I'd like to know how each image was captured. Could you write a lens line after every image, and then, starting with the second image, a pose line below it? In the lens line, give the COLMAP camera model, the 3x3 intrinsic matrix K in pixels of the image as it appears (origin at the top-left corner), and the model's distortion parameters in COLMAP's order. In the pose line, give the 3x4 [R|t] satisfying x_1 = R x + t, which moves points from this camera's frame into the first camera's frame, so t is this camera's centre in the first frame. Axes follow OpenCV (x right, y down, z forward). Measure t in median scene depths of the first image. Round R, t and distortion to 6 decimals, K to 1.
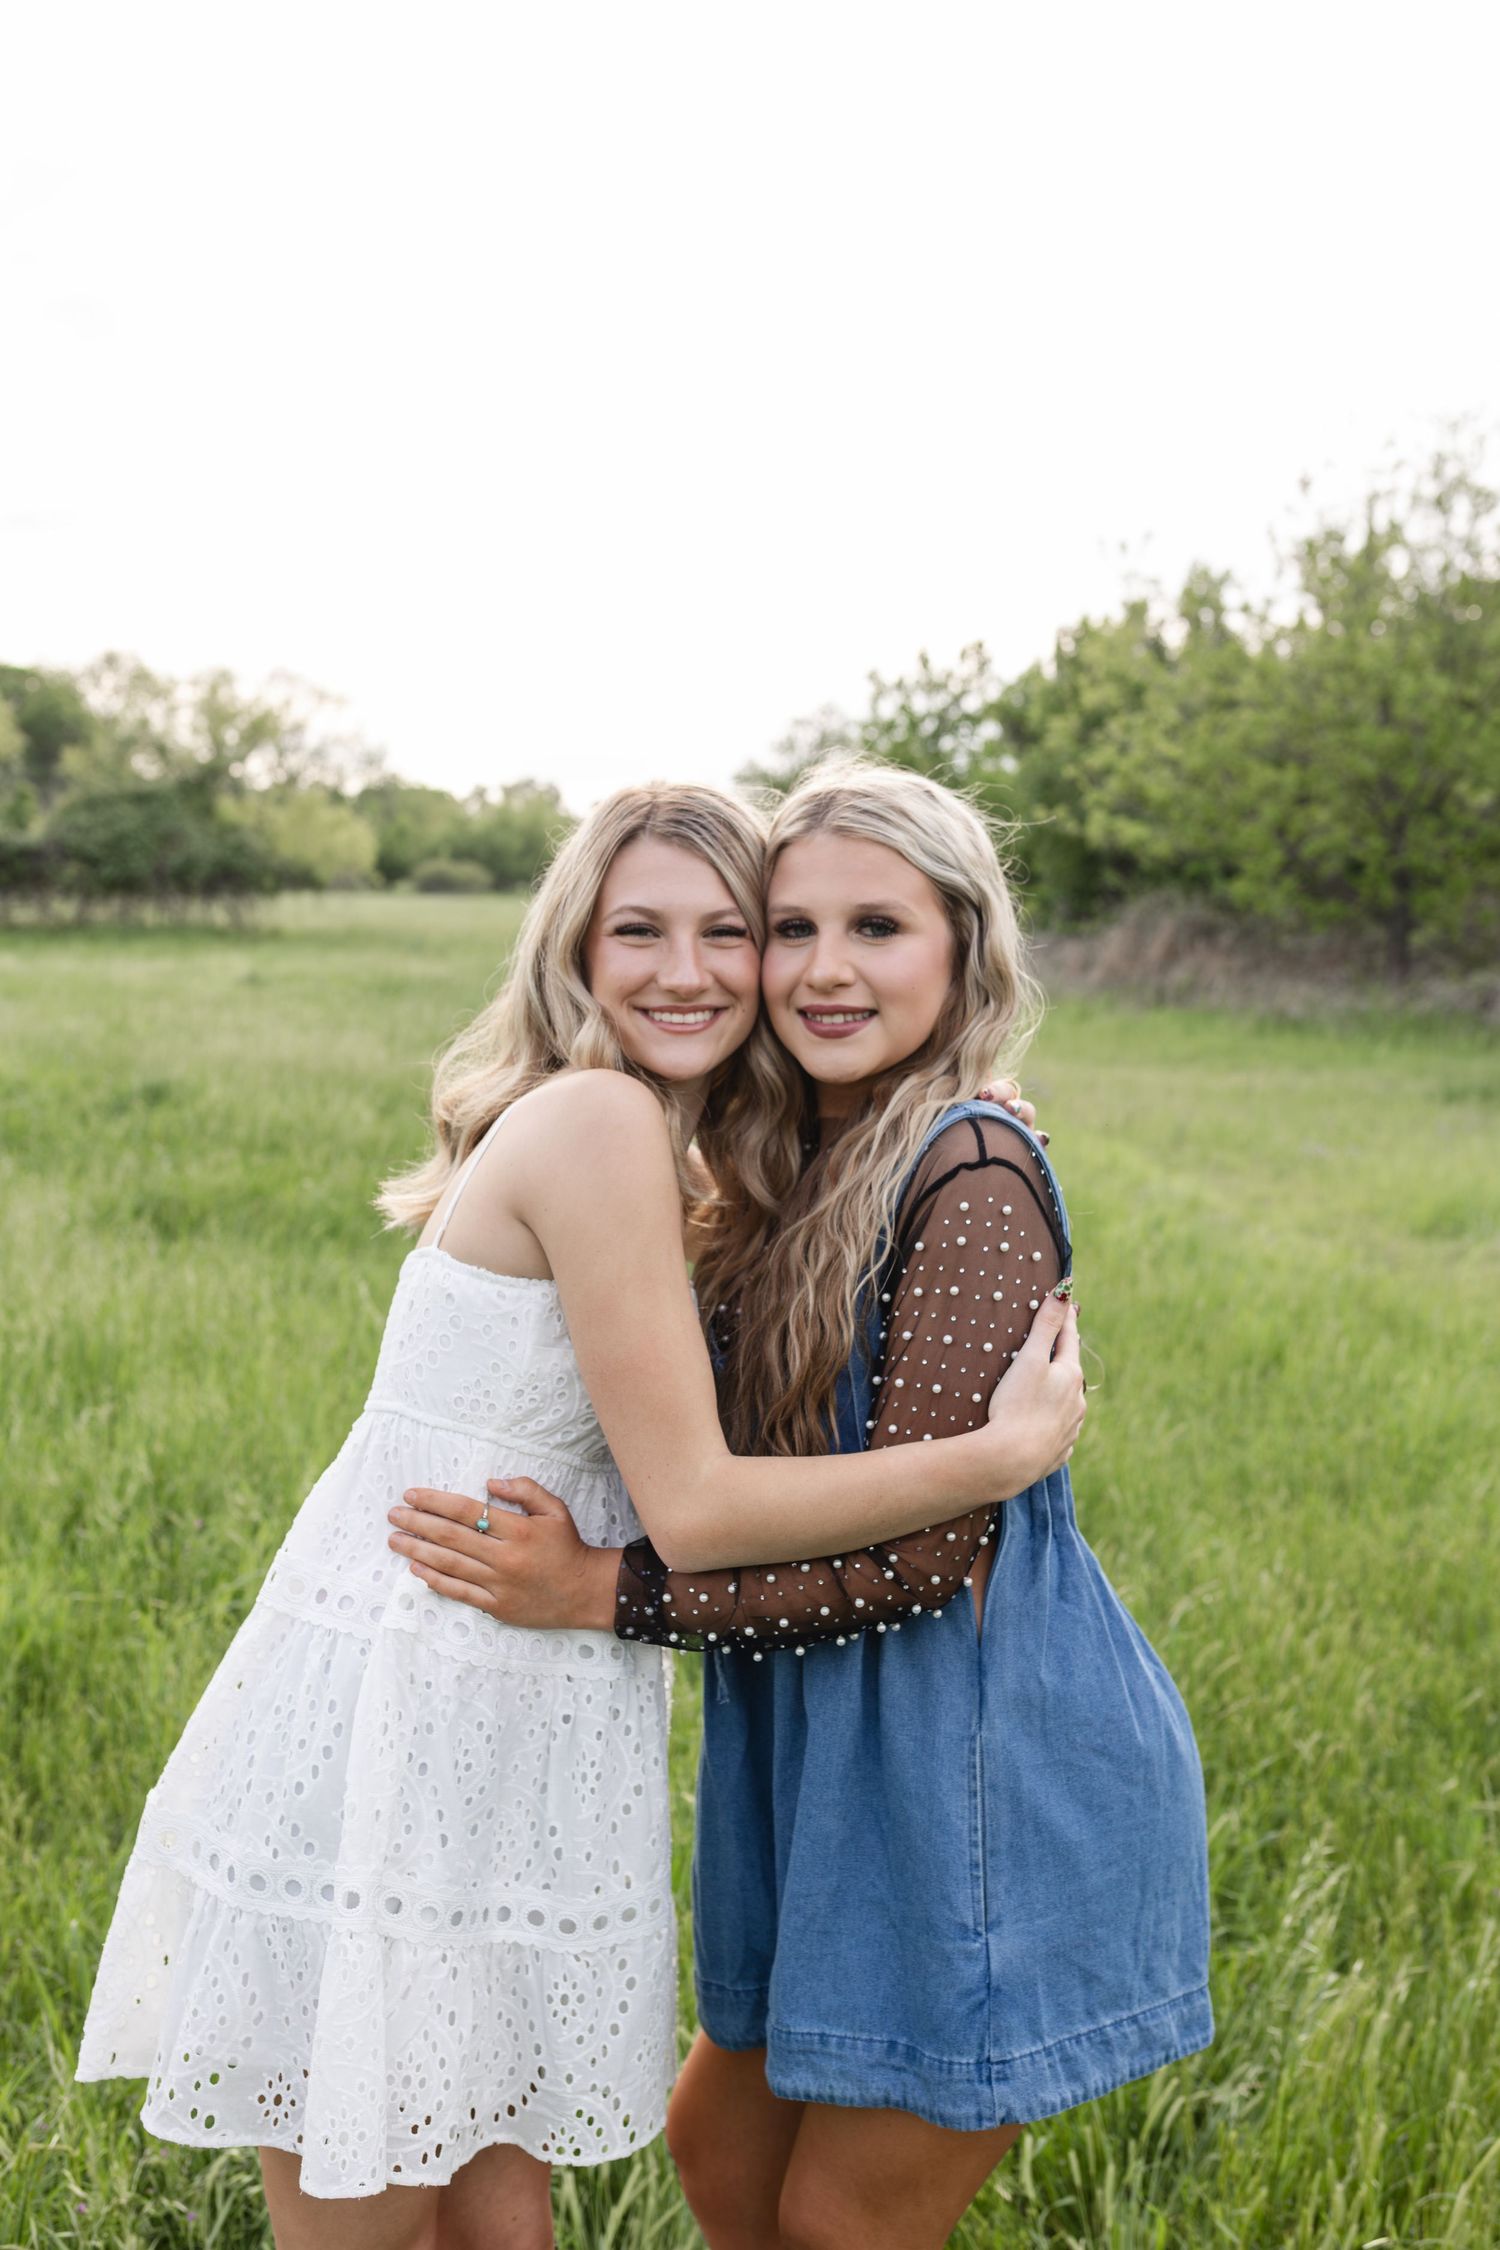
lens RADIAL K [[2236.8, 0, 753.6], [0, 2236.8, 1164.7], [0, 0, 1]] dist [-0.002721, -0.016709]
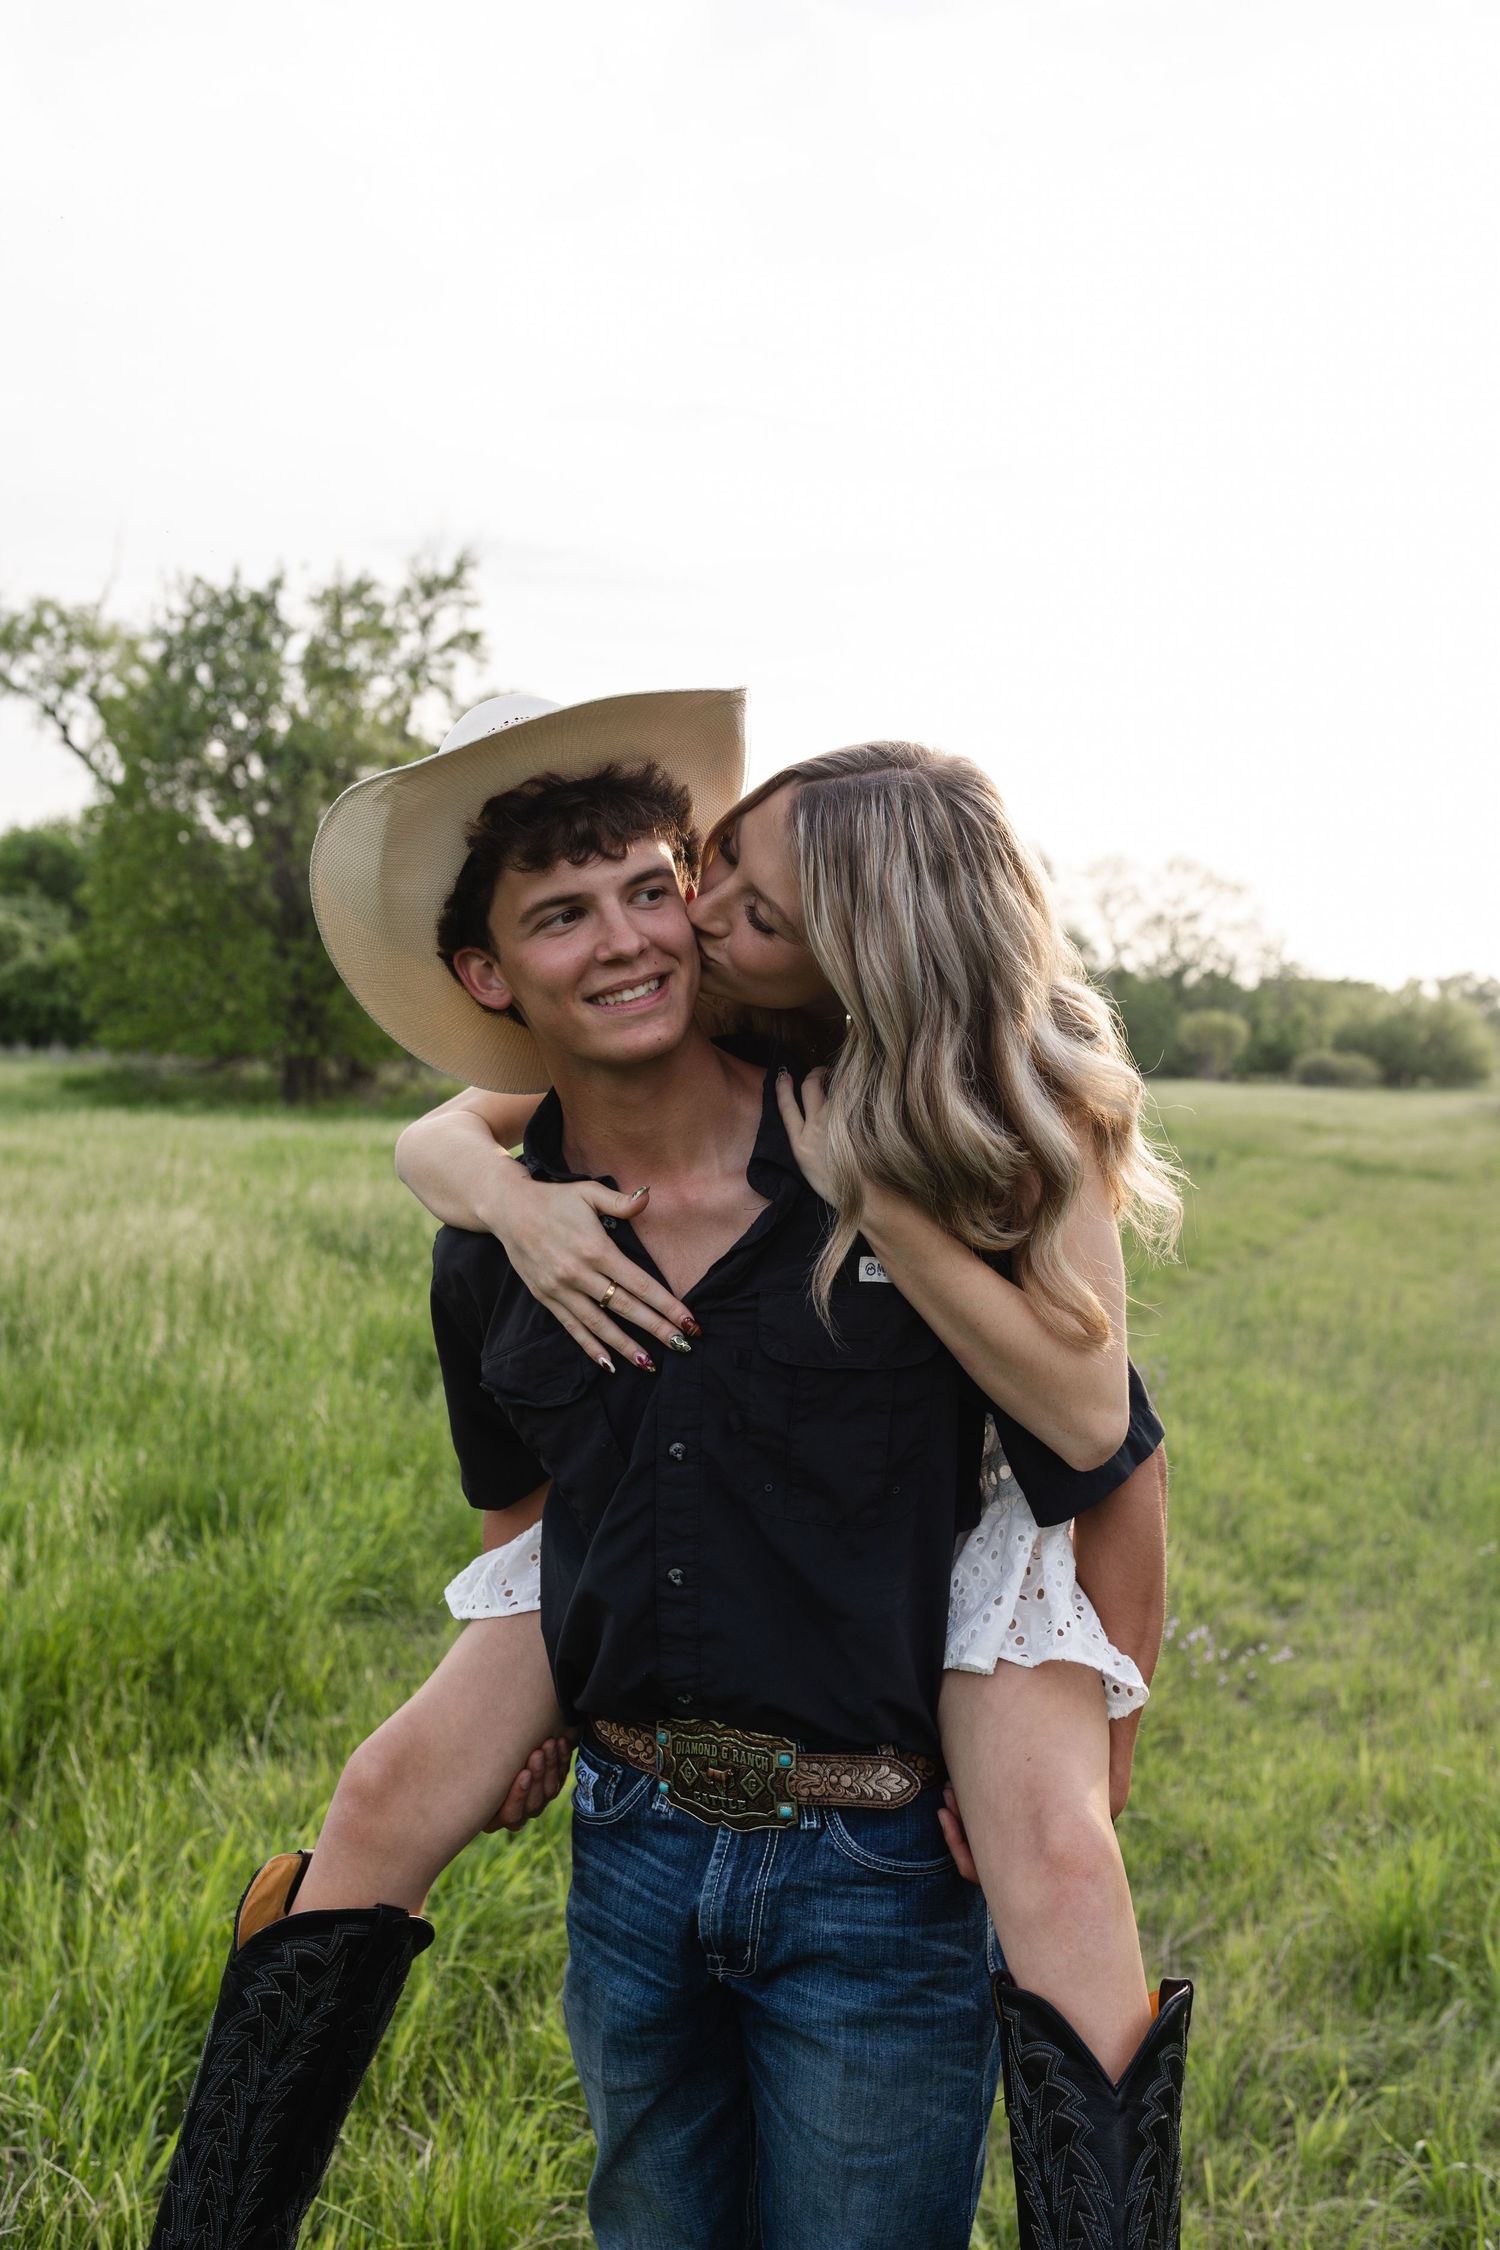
lens RADIAL K [[2253.6, 0, 745.7], [0, 2253.6, 1142.4], [0, 0, 1]] dist [0.012028, -0.019325]
pose [[0.916136, 0.029392, -0.399789, 0.070007], [-0.067502, 0.994378, -0.081579, -0.010935], [0.395144, 0.101724, 0.912970, 0.122586]]
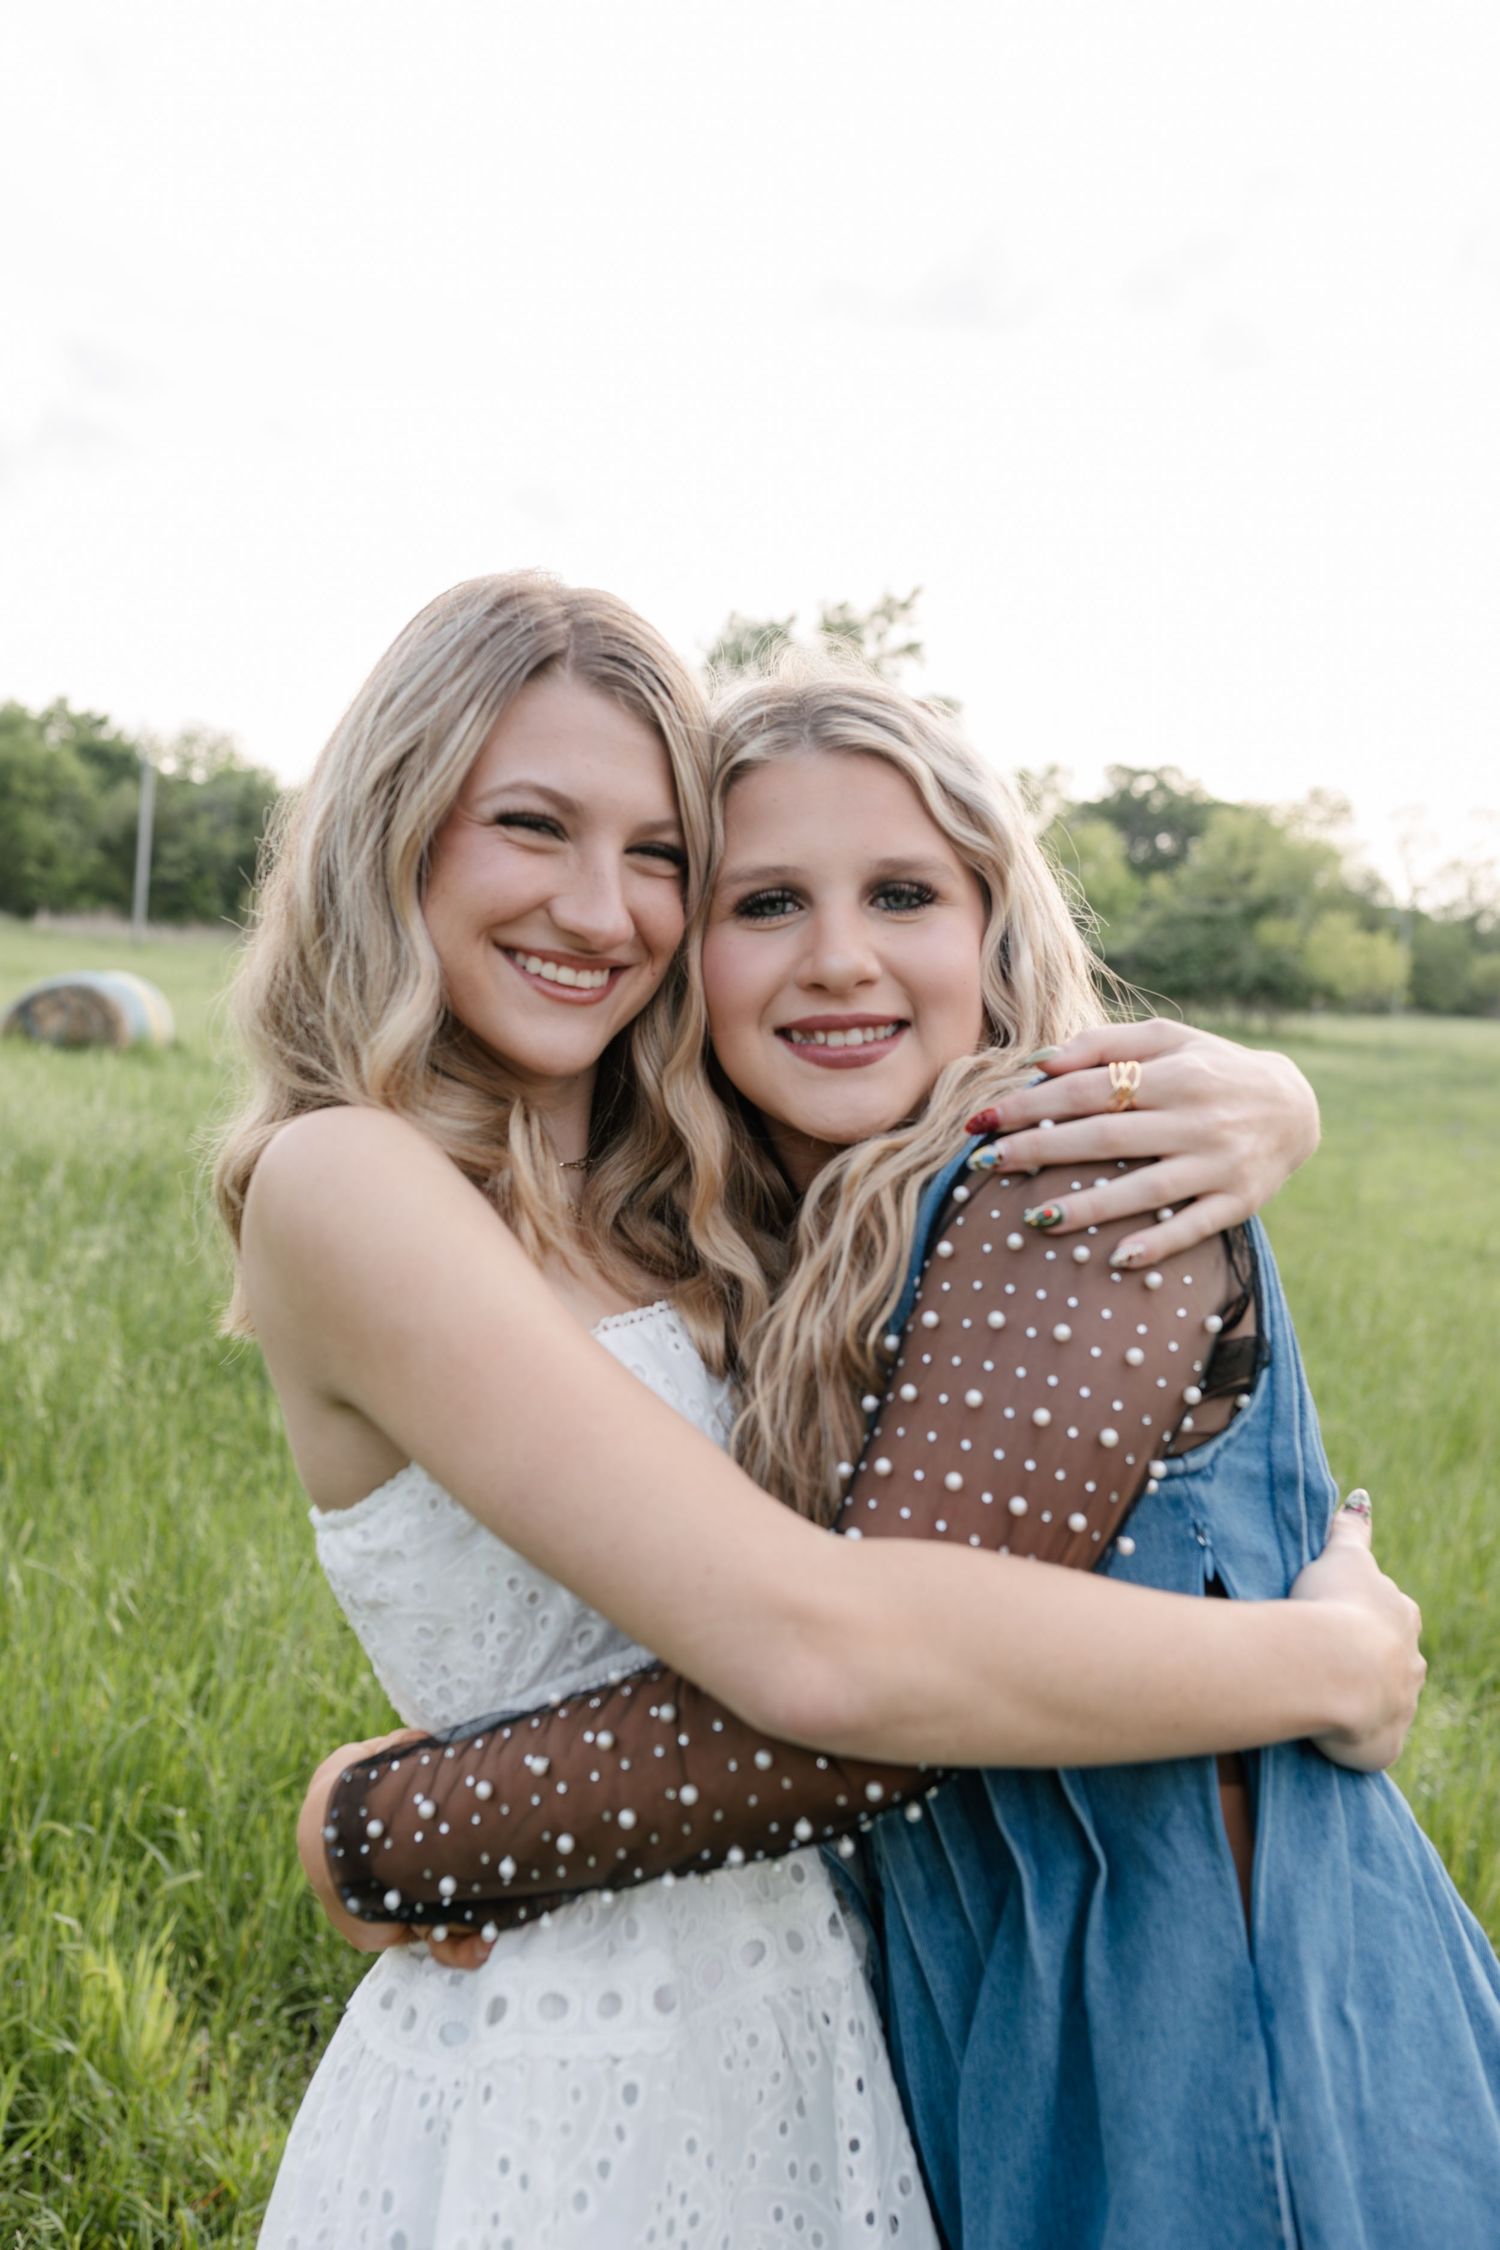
lens RADIAL K [[2216.0, 0, 759.7], [0, 2216.0, 1059.1], [0, 0, 1]] dist [0.073463, 0.005843]
pose [[0.860800, 0.075147, -0.503365, 0.137319], [-0.125967, 0.989725, -0.067659, 0.026169], [0.493108, 0.121648, 0.861421, -0.172138]]
